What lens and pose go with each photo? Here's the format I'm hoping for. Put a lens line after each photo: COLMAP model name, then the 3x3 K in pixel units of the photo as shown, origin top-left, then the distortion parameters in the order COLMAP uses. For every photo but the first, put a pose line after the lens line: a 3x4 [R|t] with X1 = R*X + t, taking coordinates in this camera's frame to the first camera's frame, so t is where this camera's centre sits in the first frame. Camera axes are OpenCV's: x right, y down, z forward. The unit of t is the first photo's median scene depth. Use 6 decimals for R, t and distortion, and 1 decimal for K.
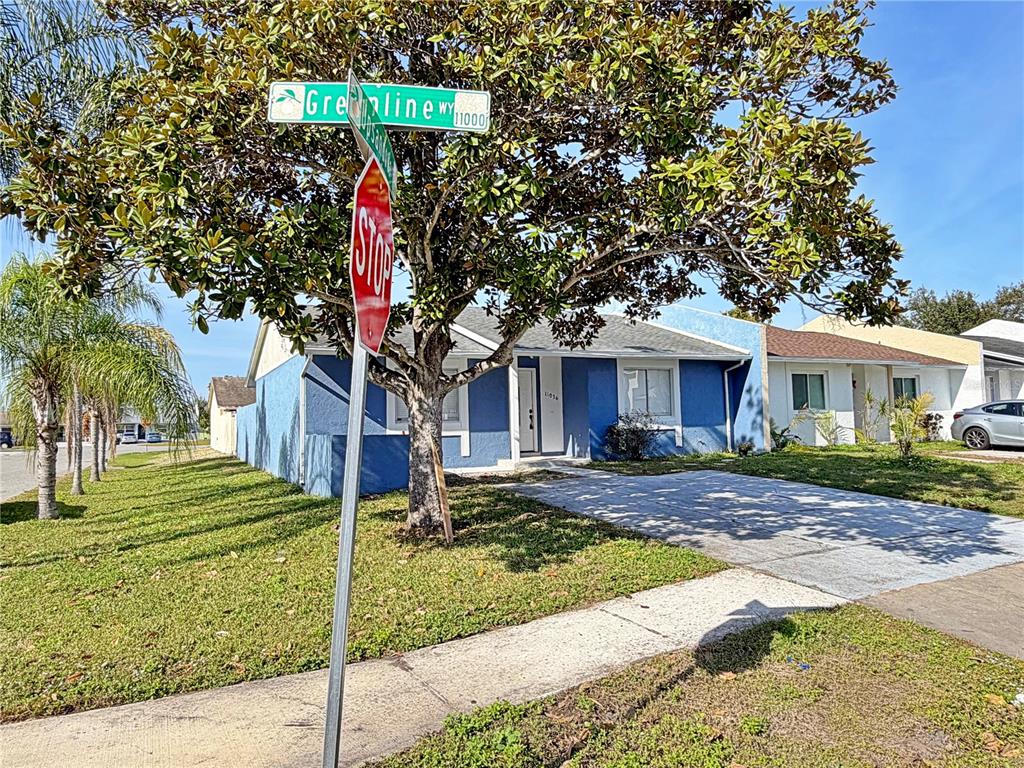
lens RADIAL K [[673.9, 0, 512.0], [0, 673.9, 384.0], [0, 0, 1]] dist [0.002637, 0.000581]
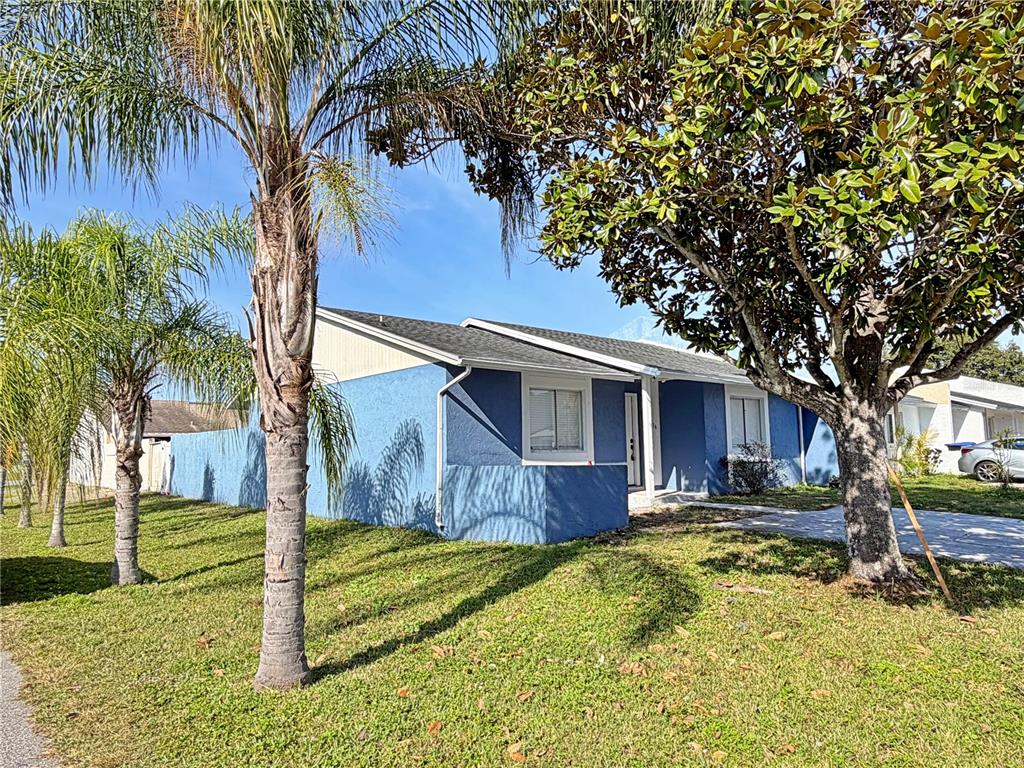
lens RADIAL K [[673.9, 0, 512.0], [0, 673.9, 384.0], [0, 0, 1]] dist [0.002637, 0.000581]
pose [[0.968920, 0.032360, 0.245247, -0.429011], [-0.020028, 0.998414, -0.052612, 0.018121], [-0.246561, 0.046065, 0.968032, 0.188016]]
